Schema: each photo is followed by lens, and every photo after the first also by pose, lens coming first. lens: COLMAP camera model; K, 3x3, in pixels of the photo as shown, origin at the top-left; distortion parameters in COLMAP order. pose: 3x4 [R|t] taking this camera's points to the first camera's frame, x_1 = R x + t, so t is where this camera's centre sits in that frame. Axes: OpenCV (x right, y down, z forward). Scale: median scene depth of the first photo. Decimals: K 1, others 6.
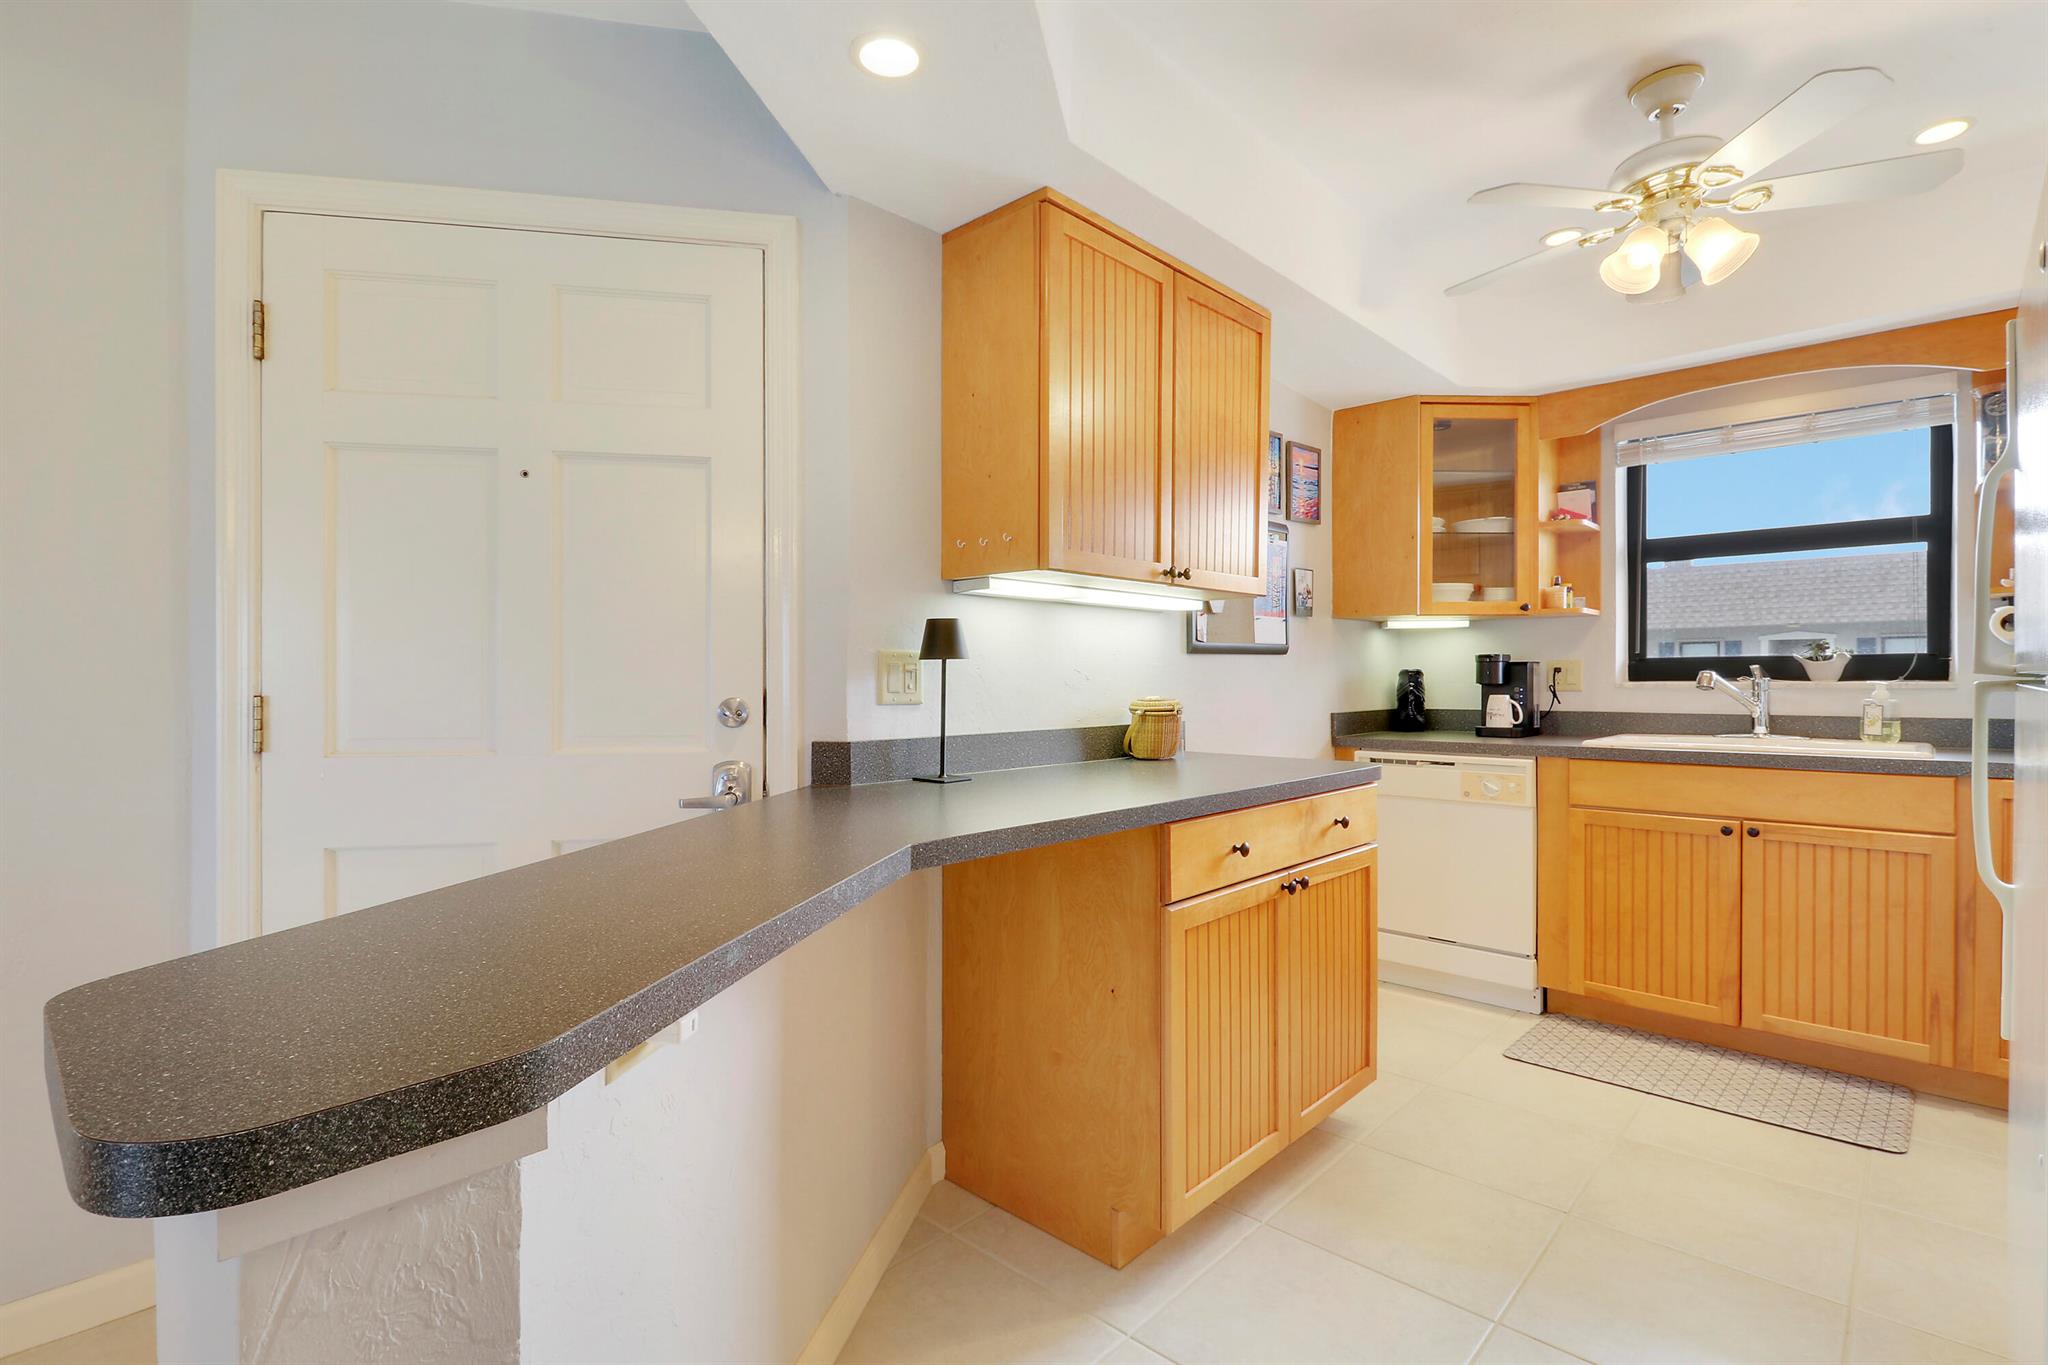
lens RADIAL K [[949.2, 0, 1033.6], [0, 949.2, 682.7], [0, 0, 1]] dist [0.033175, -0.029367]
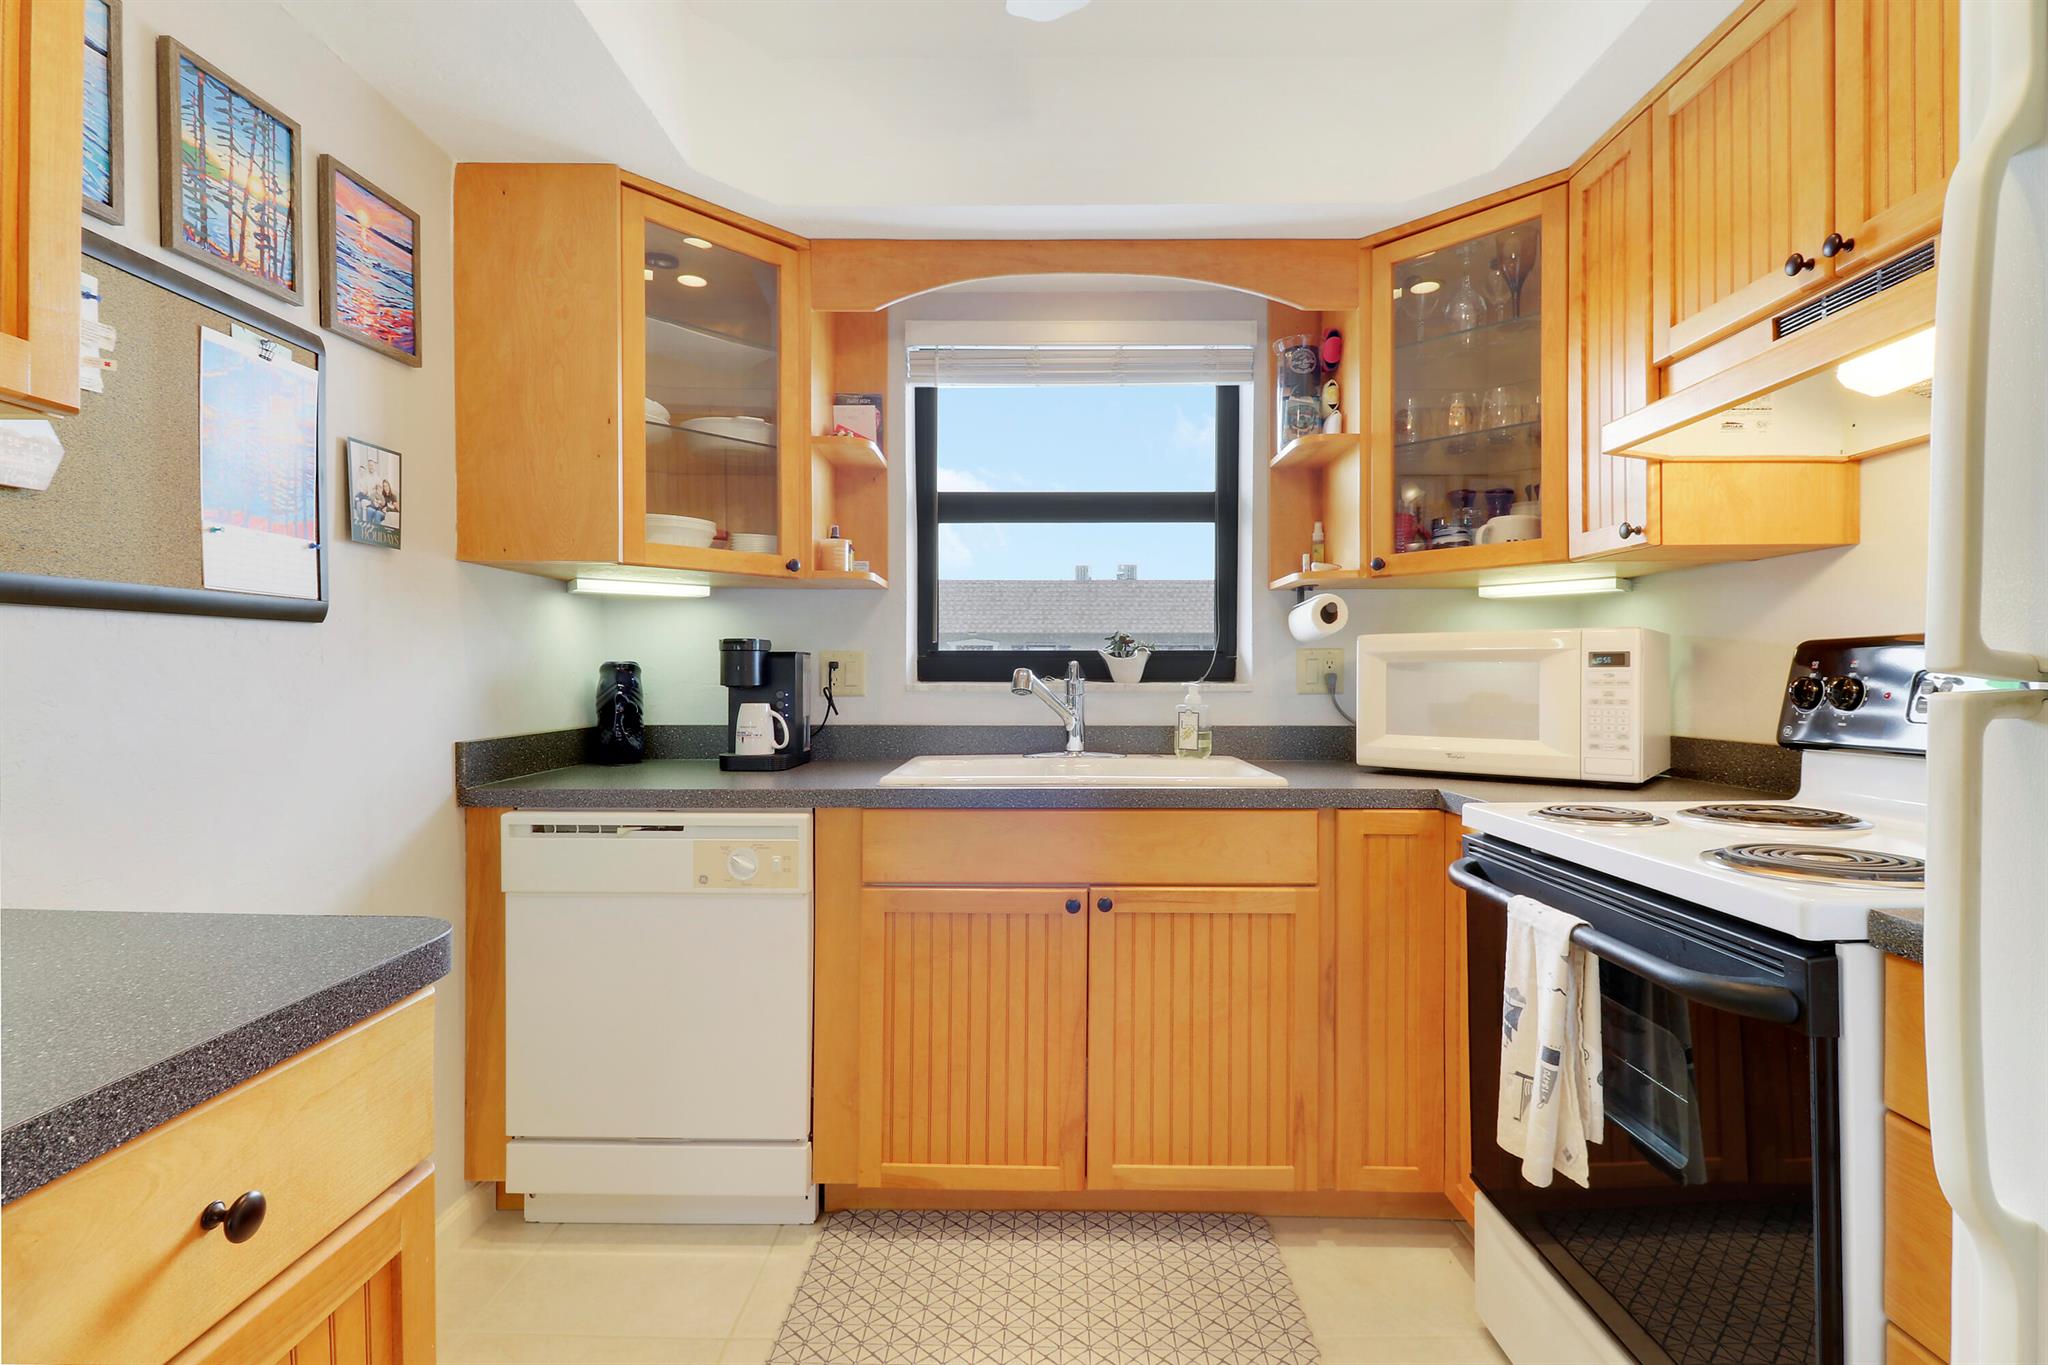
lens RADIAL K [[949.2, 0, 1033.6], [0, 949.2, 682.7], [0, 0, 1]] dist [0.033175, -0.029367]
pose [[0.733232, -0.001112, 0.679978, 0.221896], [-0.000941, 0.999996, 0.002650, -0.003258], [-0.679978, -0.002583, 0.733228, 0.470564]]
